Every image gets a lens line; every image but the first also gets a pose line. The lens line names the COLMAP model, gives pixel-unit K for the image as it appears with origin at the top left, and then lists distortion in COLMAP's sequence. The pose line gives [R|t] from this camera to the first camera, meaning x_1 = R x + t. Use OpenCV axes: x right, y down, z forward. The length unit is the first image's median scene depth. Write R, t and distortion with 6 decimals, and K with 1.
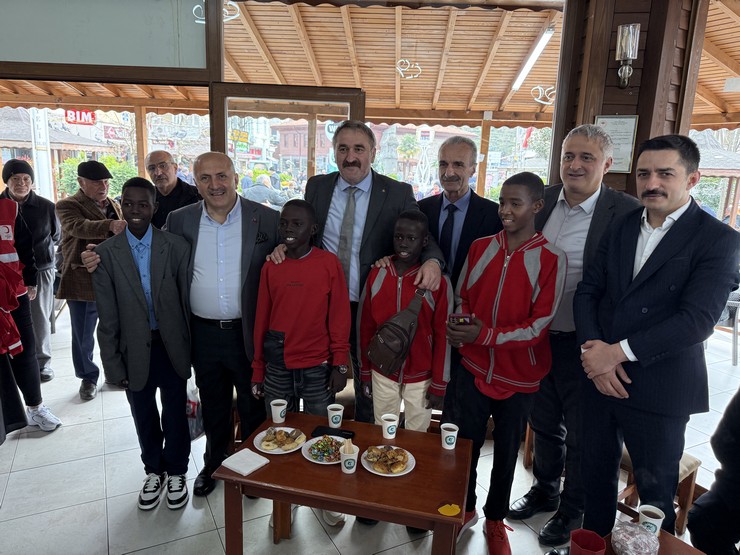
lens RADIAL K [[531.0, 0, 371.0], [0, 531.0, 282.8], [0, 0, 1]] dist [0.036960, -0.042524]
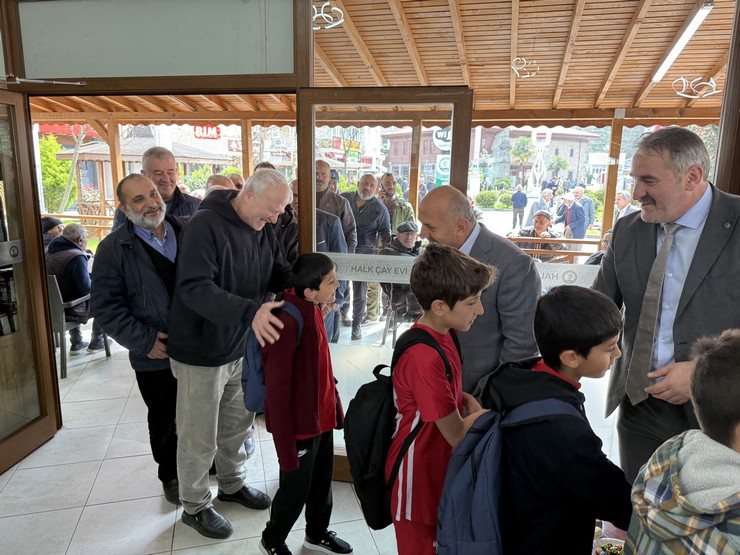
lens RADIAL K [[531.0, 0, 373.9], [0, 531.0, 278.7], [0, 0, 1]] dist [0.036960, -0.042524]
pose [[0.980552, 0.019798, -0.195258, 0.003829], [-0.023386, 0.999597, -0.016088, -0.027836], [0.194861, 0.020341, 0.980620, 0.095515]]
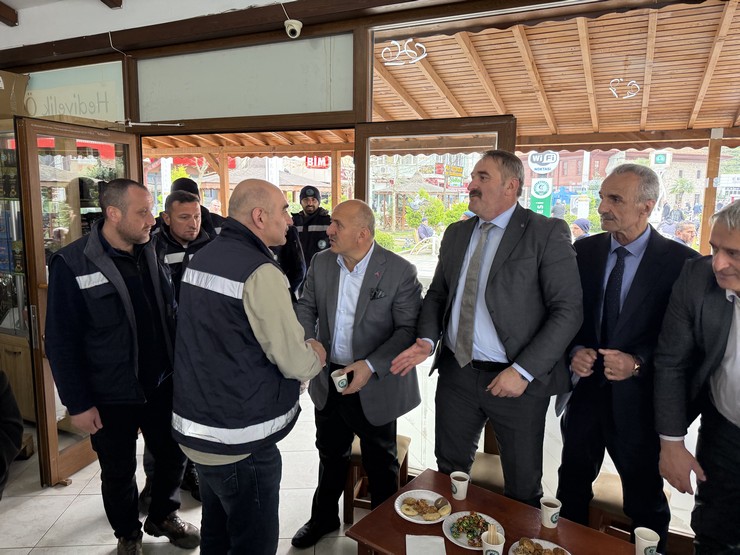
lens RADIAL K [[531.0, 0, 373.1], [0, 531.0, 268.0], [0, 0, 1]] dist [0.036960, -0.042524]
pose [[0.921833, 0.022504, -0.386932, 0.070125], [-0.055609, 0.995664, -0.074575, -0.023970], [0.383576, 0.090263, 0.919088, 0.085025]]
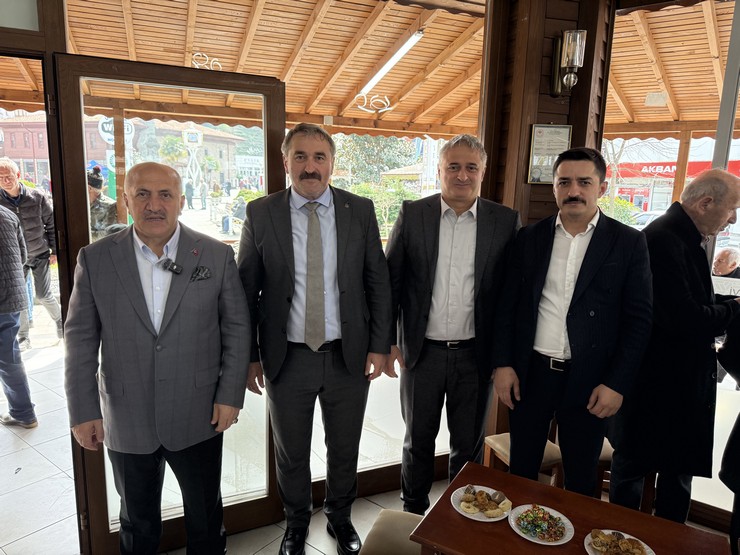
lens RADIAL K [[531.0, 0, 375.2], [0, 531.0, 280.0], [0, 0, 1]] dist [0.036960, -0.042524]
pose [[0.906254, -0.087068, 0.413670, -0.144175], [0.092600, 0.995681, 0.006705, -0.040912], [-0.412467, 0.032230, 0.910402, 0.153809]]
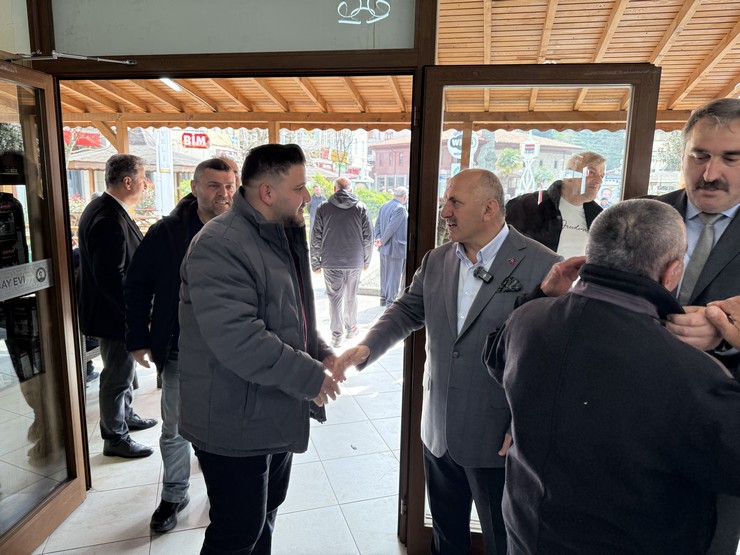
lens RADIAL K [[531.0, 0, 371.9], [0, 531.0, 278.9], [0, 0, 1]] dist [0.036960, -0.042524]
pose [[0.986696, 0.012302, -0.162111, -0.151349], [-0.018606, 0.999126, -0.037426, -0.042693], [0.161509, 0.039945, 0.986063, 0.190174]]
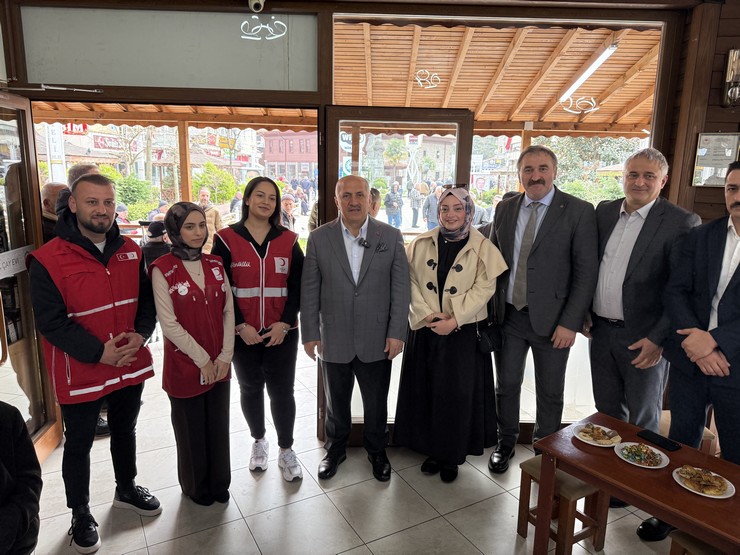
lens RADIAL K [[531.0, 0, 372.6], [0, 531.0, 280.5], [0, 0, 1]] dist [0.036960, -0.042524]
pose [[0.999051, -0.023292, 0.036804, -0.153924], [0.023697, 0.999663, -0.010611, -0.016167], [-0.036545, 0.011473, 0.999266, -0.012237]]
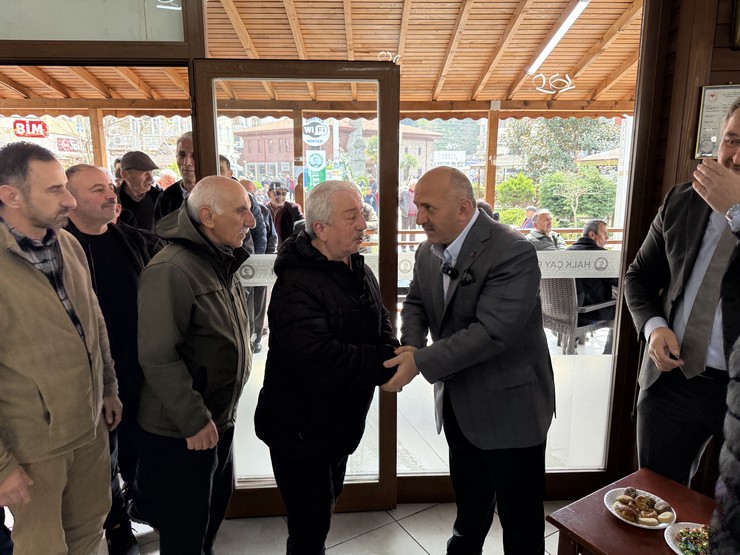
lens RADIAL K [[531.0, 0, 372.3], [0, 531.0, 277.0], [0, 0, 1]] dist [0.036960, -0.042524]
pose [[0.996942, -0.051341, 0.058912, -0.066564], [0.052268, 0.998531, -0.014299, -0.030077], [-0.058092, 0.017335, 0.998161, 0.152993]]
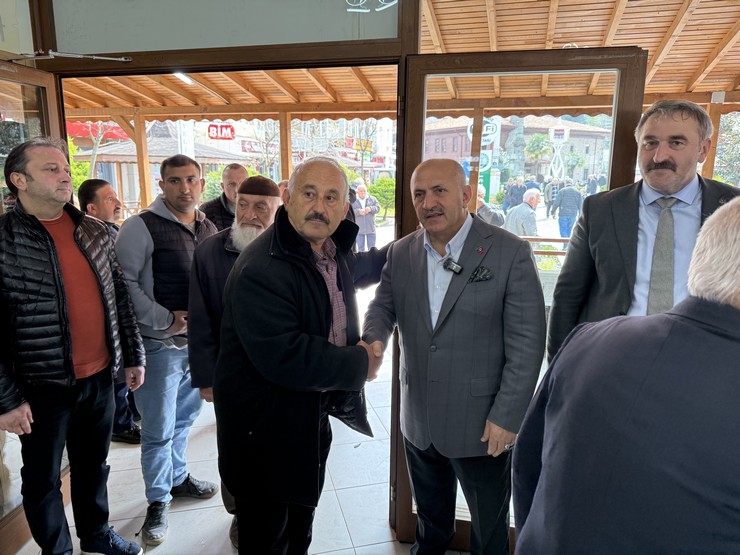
lens RADIAL K [[531.0, 0, 366.7], [0, 531.0, 279.6], [0, 0, 1]] dist [0.036960, -0.042524]
pose [[0.974953, 0.014522, -0.221937, -0.115400], [-0.018071, 0.999739, -0.013969, -0.044583], [0.221676, 0.017629, 0.974961, 0.192368]]
